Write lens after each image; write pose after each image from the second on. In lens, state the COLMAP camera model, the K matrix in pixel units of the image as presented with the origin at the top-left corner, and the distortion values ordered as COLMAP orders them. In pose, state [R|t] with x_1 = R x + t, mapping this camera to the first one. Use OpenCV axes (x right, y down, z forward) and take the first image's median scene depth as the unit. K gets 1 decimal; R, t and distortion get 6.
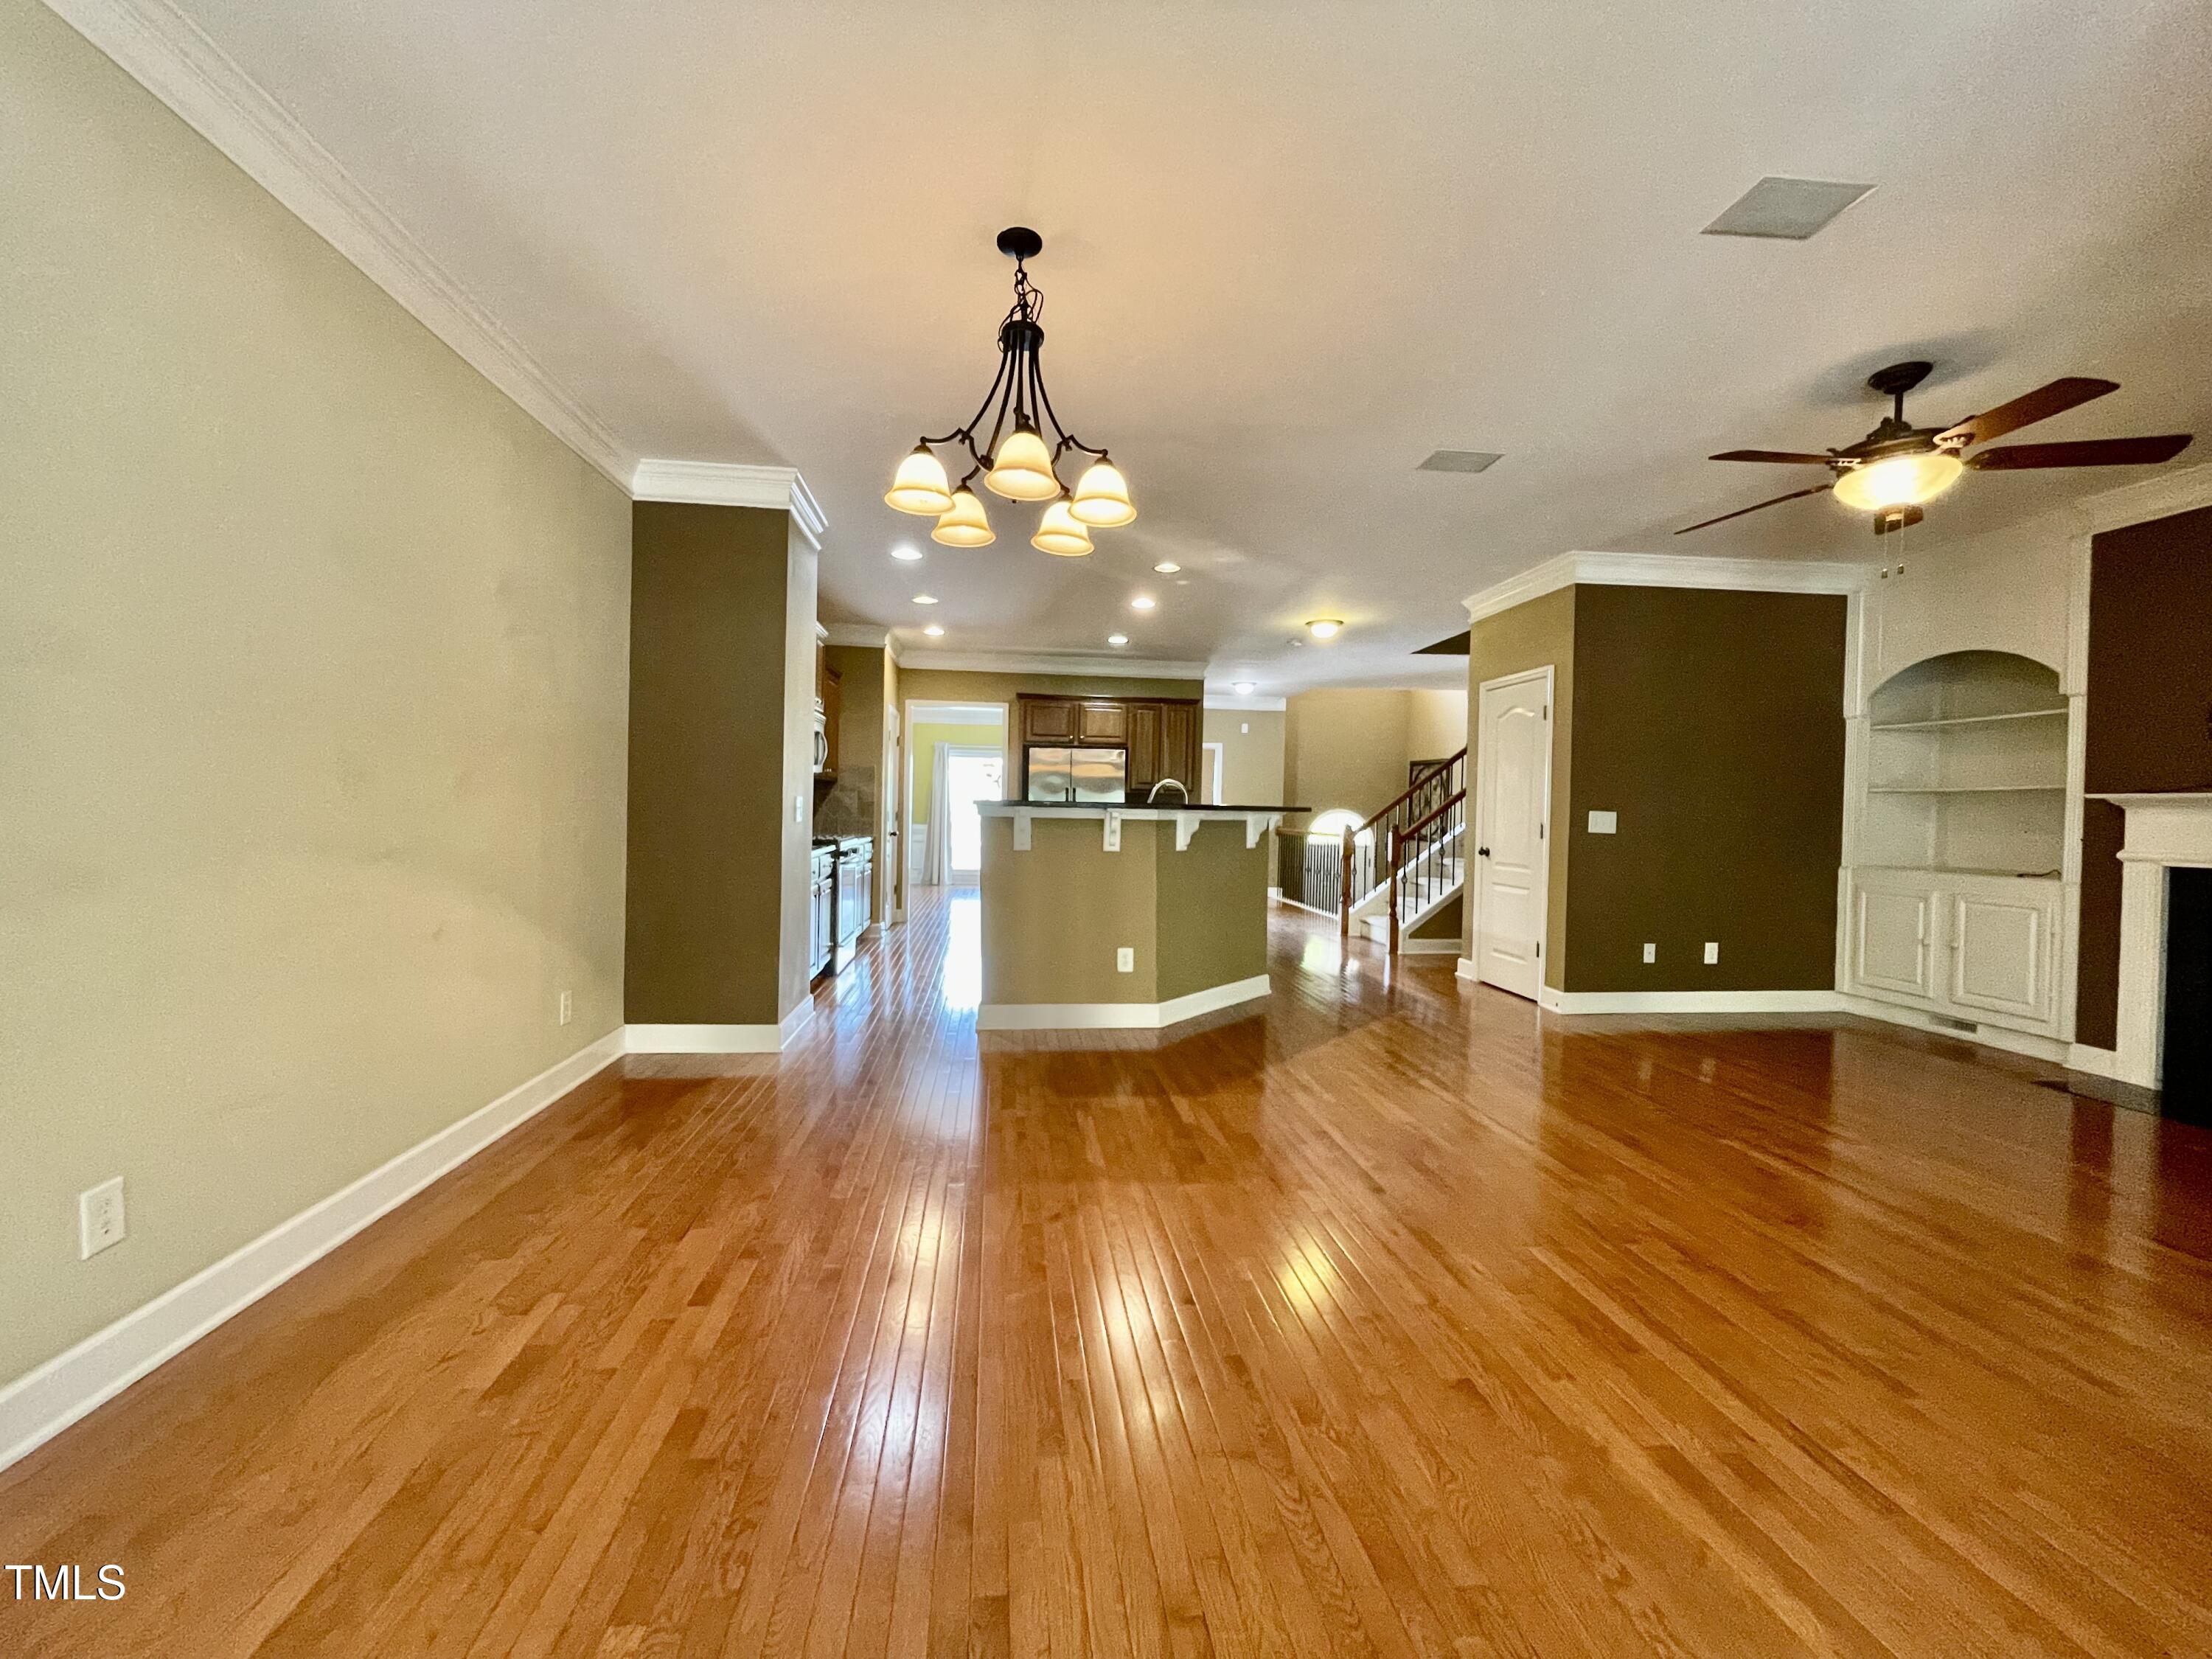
lens RADIAL K [[901.1, 0, 1098.2], [0, 901.1, 821.6], [0, 0, 1]] dist [0.001225, 0.000515]
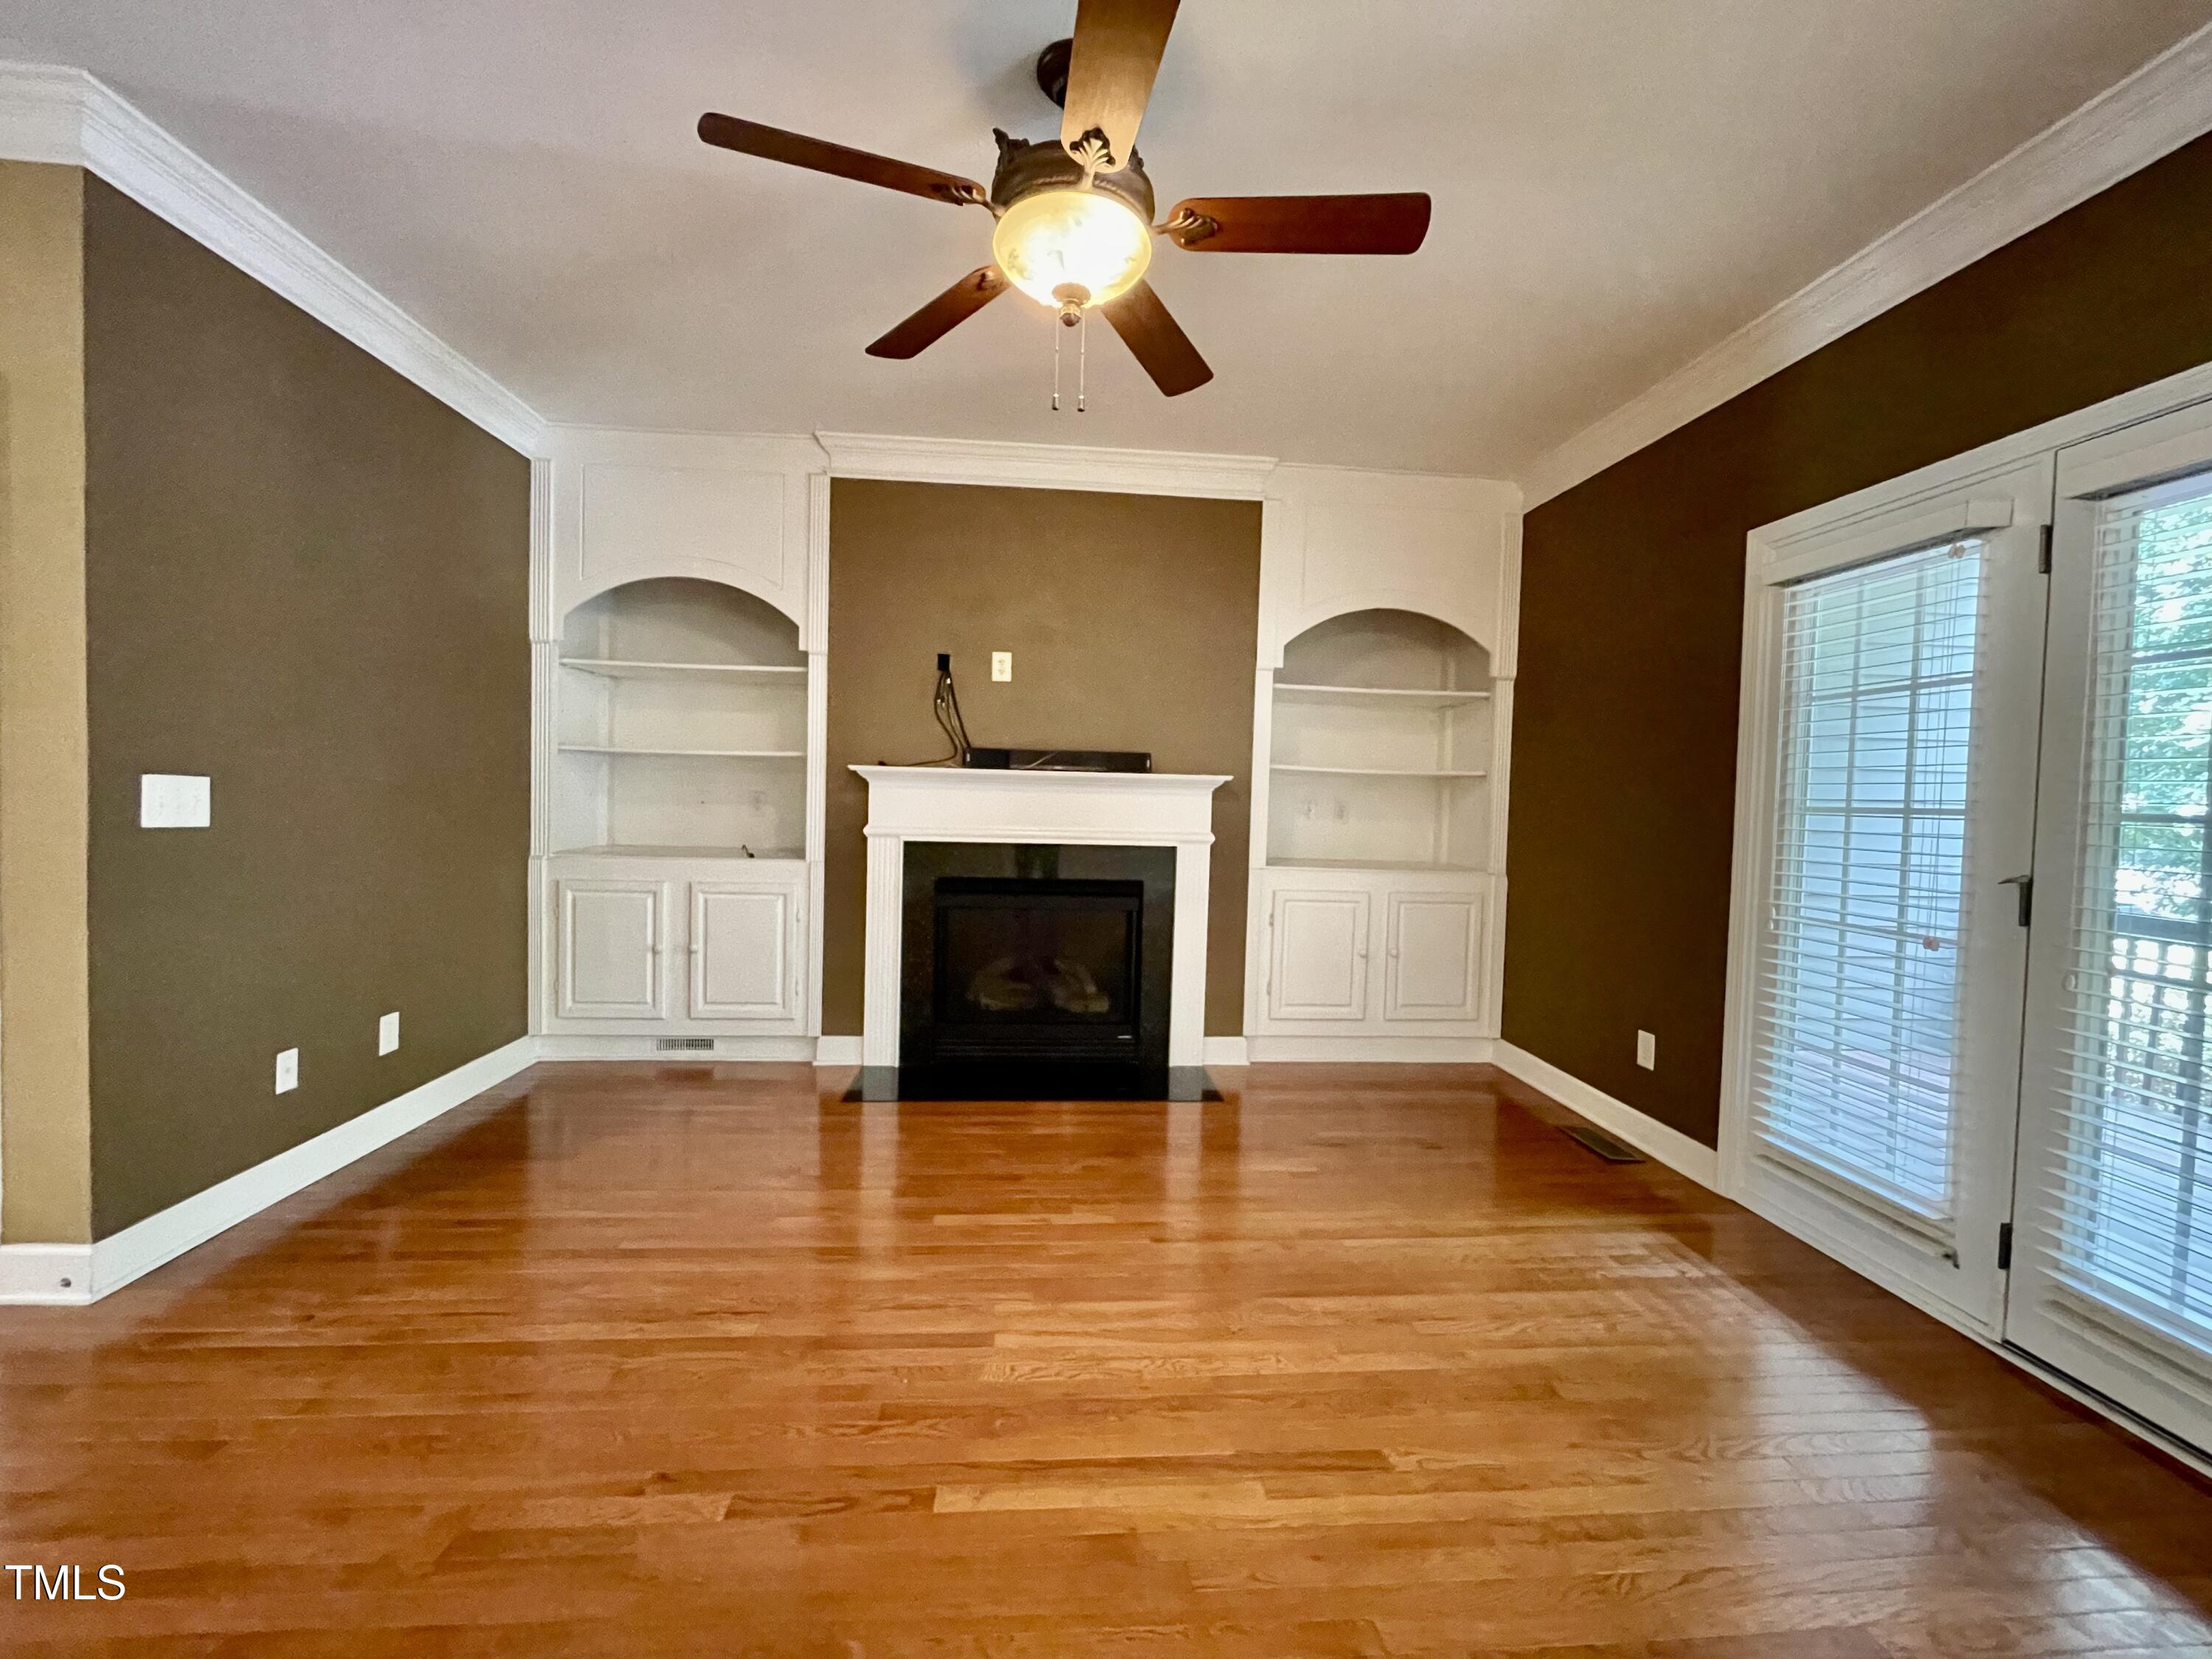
lens RADIAL K [[901.1, 0, 1097.2], [0, 901.1, 822.1], [0, 0, 1]] dist [0.001225, 0.000515]
pose [[0.040577, -0.044678, 0.998177, 0.172990], [-0.007851, 0.998955, 0.045032, -0.013486], [-0.999146, -0.009664, 0.040183, 0.621369]]
